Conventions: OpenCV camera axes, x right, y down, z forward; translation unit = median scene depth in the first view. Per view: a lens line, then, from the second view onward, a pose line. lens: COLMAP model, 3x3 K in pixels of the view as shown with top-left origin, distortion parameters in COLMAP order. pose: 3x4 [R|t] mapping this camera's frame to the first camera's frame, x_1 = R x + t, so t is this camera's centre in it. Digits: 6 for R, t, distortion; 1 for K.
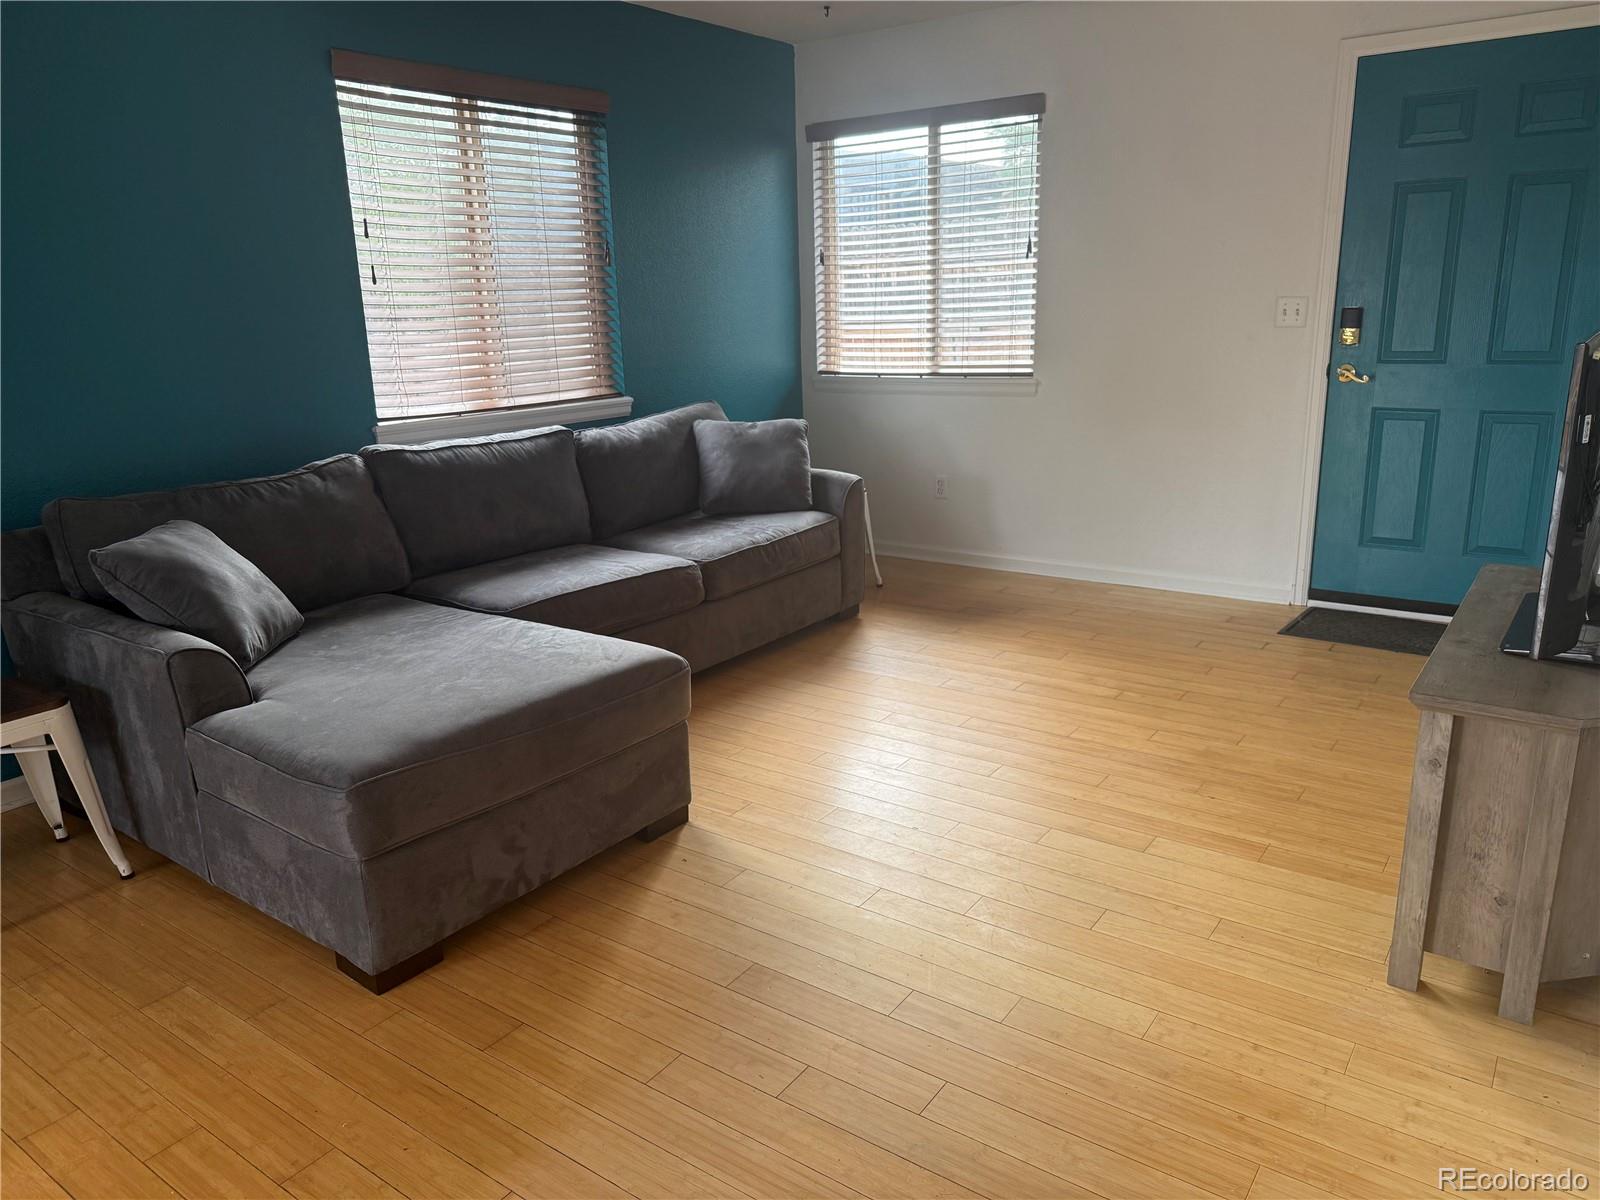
lens RADIAL K [[1123.6, 0, 794.0], [0, 1123.6, 602.6], [0, 0, 1]] dist [0.091513, -0.106025]
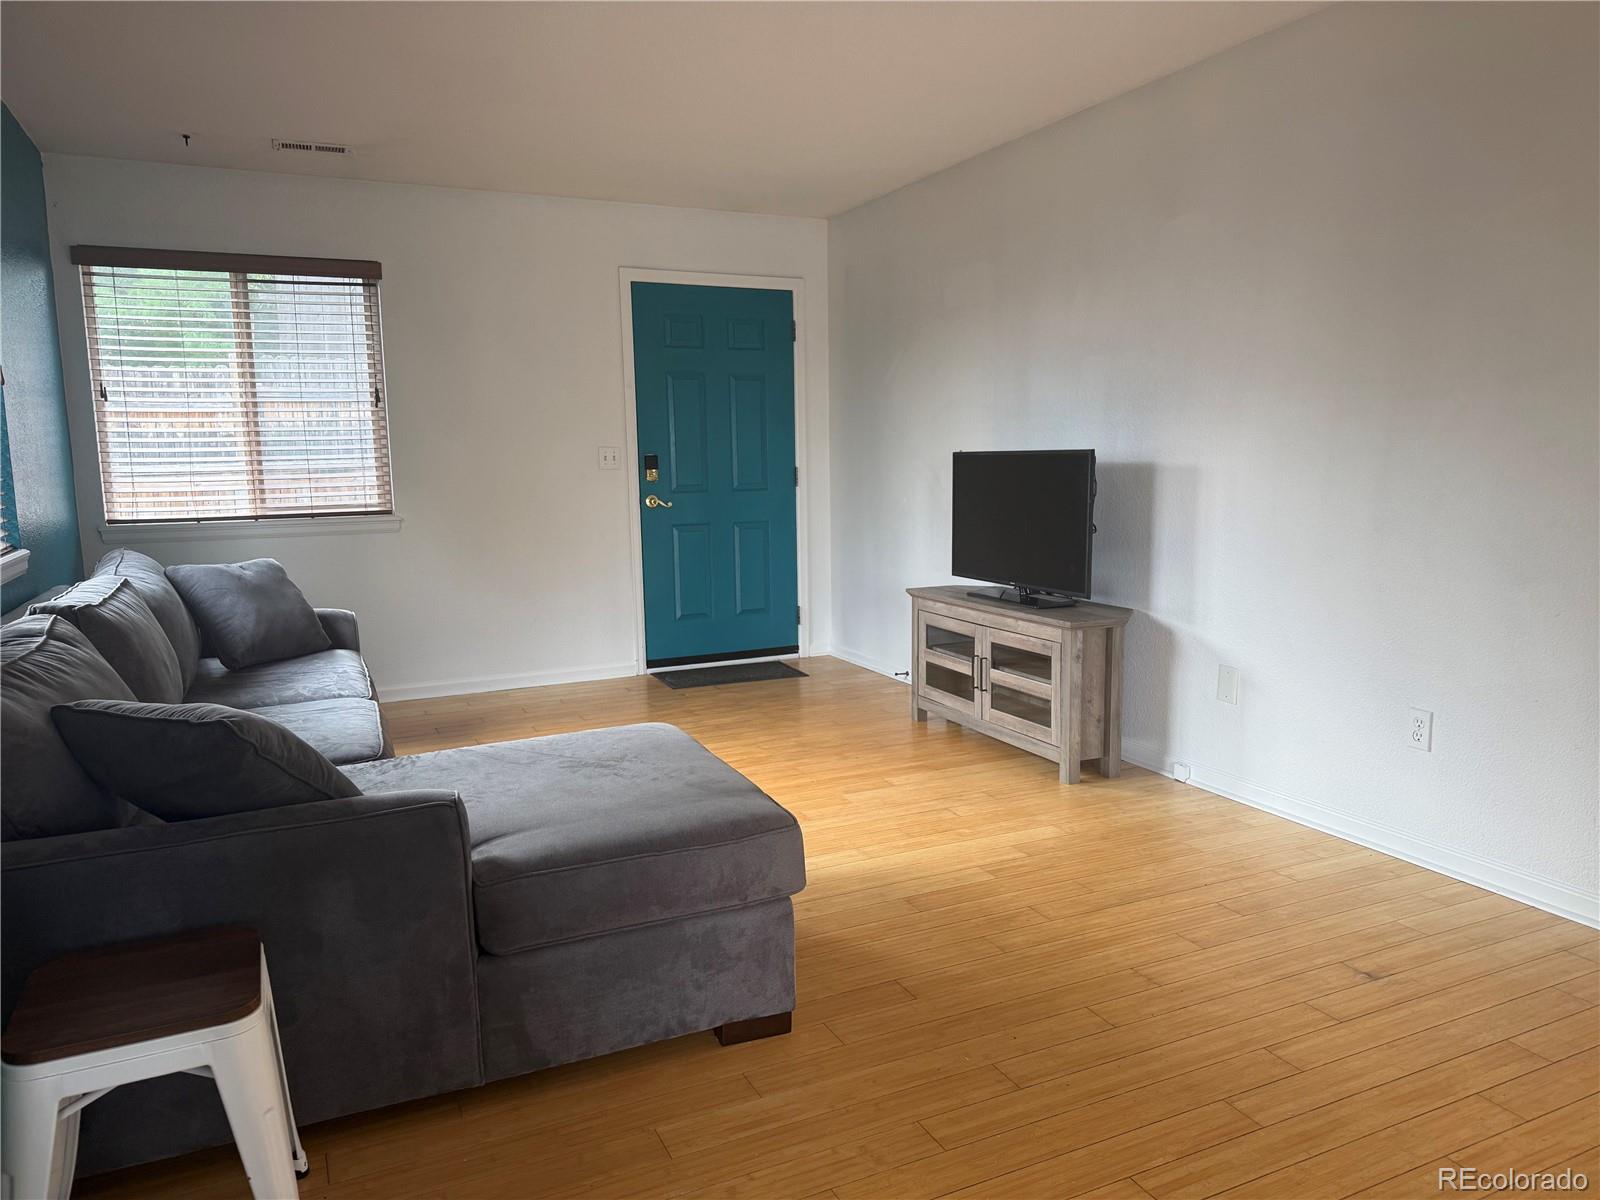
lens RADIAL K [[1123.6, 0, 794.0], [0, 1123.6, 602.6], [0, 0, 1]] dist [0.091513, -0.106025]
pose [[0.480550, -0.095395, 0.871764, -0.655677], [0.230632, 0.972821, -0.020679, -0.011678], [-0.846098, 0.210994, 0.489490, 0.207125]]
